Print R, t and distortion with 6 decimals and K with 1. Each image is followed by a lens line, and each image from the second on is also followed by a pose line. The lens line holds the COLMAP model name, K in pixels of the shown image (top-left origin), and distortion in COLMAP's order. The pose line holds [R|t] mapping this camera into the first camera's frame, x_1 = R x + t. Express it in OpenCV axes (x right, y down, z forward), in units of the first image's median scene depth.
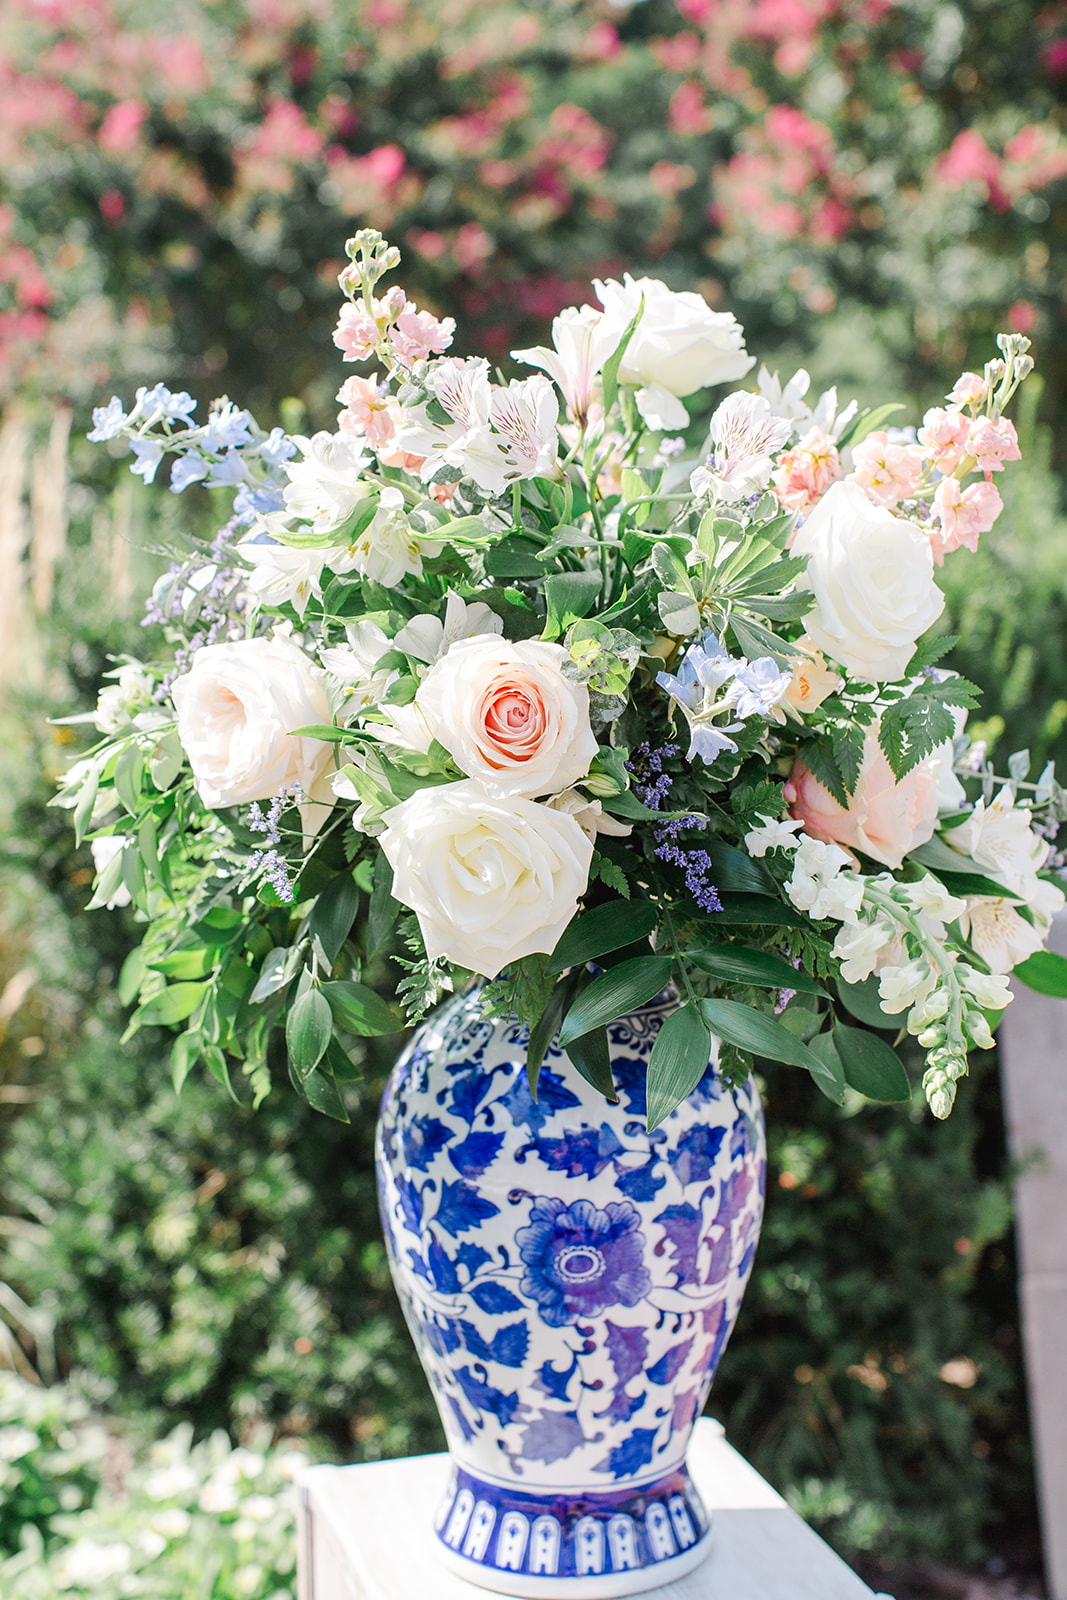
lens RADIAL K [[2641.5, 0, 528.1], [0, 2641.5, 798.5], [0, 0, 1]] dist [0.062674, 0.000000]
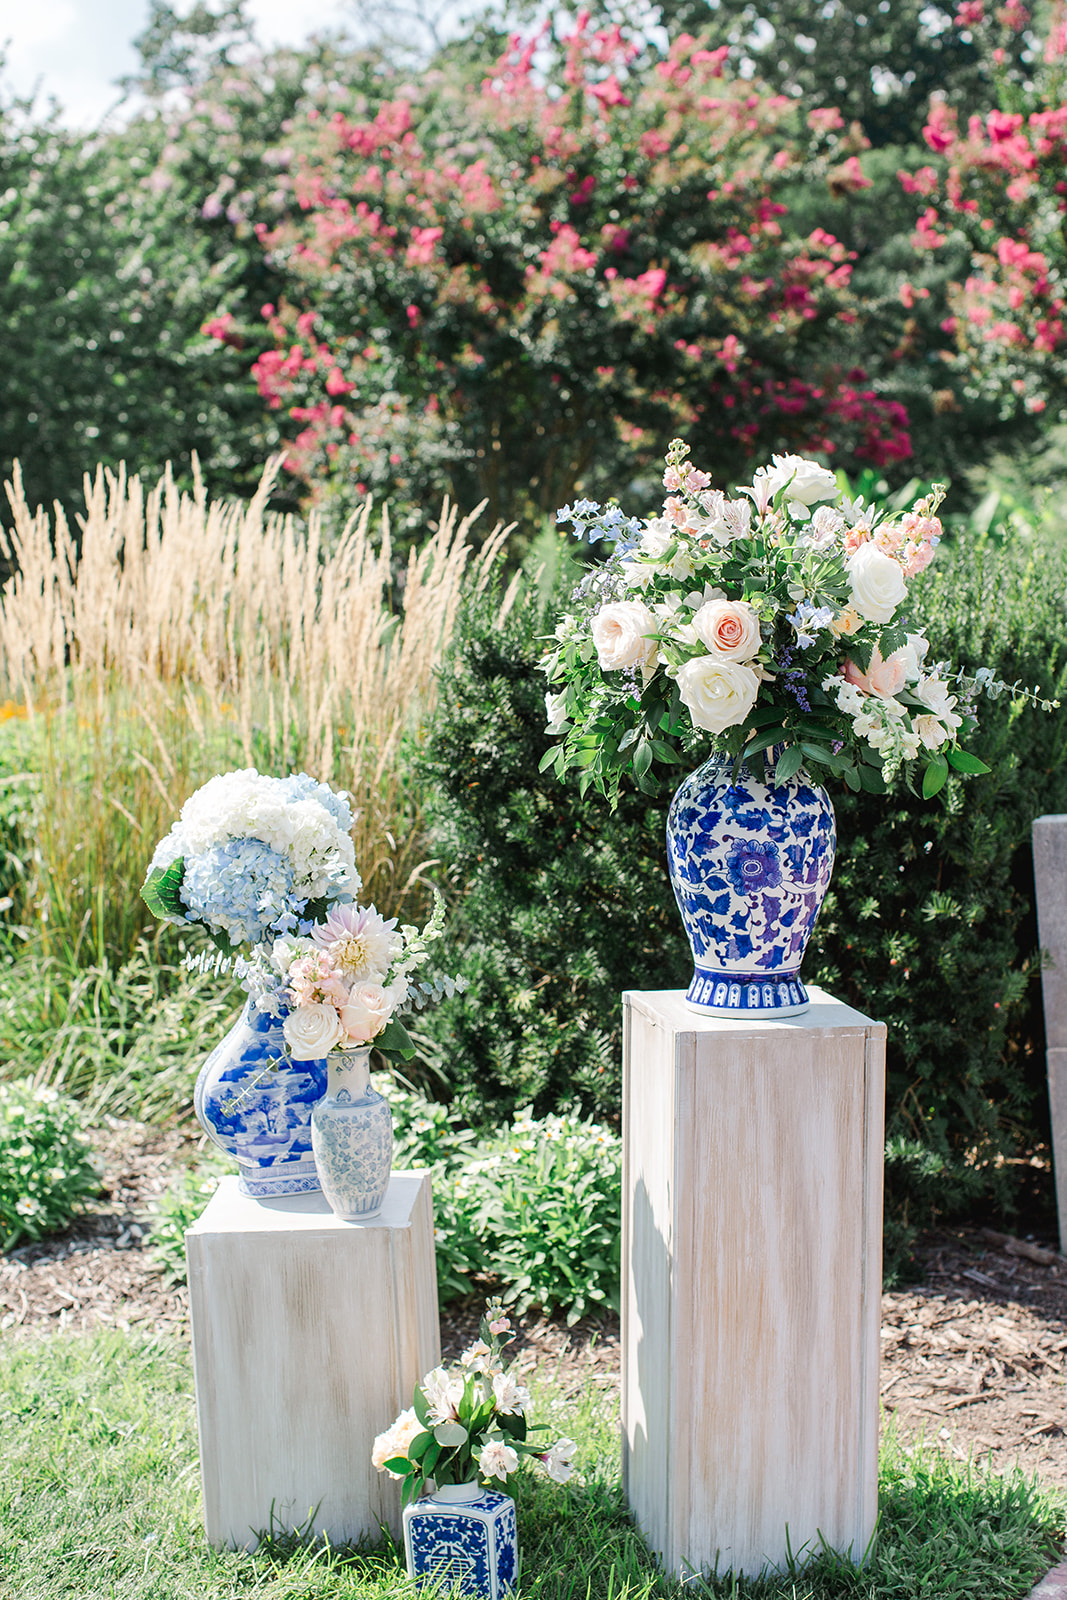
lens RADIAL K [[2641.5, 0, 531.8], [0, 2641.5, 798.0], [0, 0, 1]] dist [0.062674, 0.000000]
pose [[0.995466, 0.028638, -0.090706, 0.035638], [-0.031426, 0.999072, -0.029462, 0.185865], [0.089778, 0.032179, 0.995442, -1.364666]]
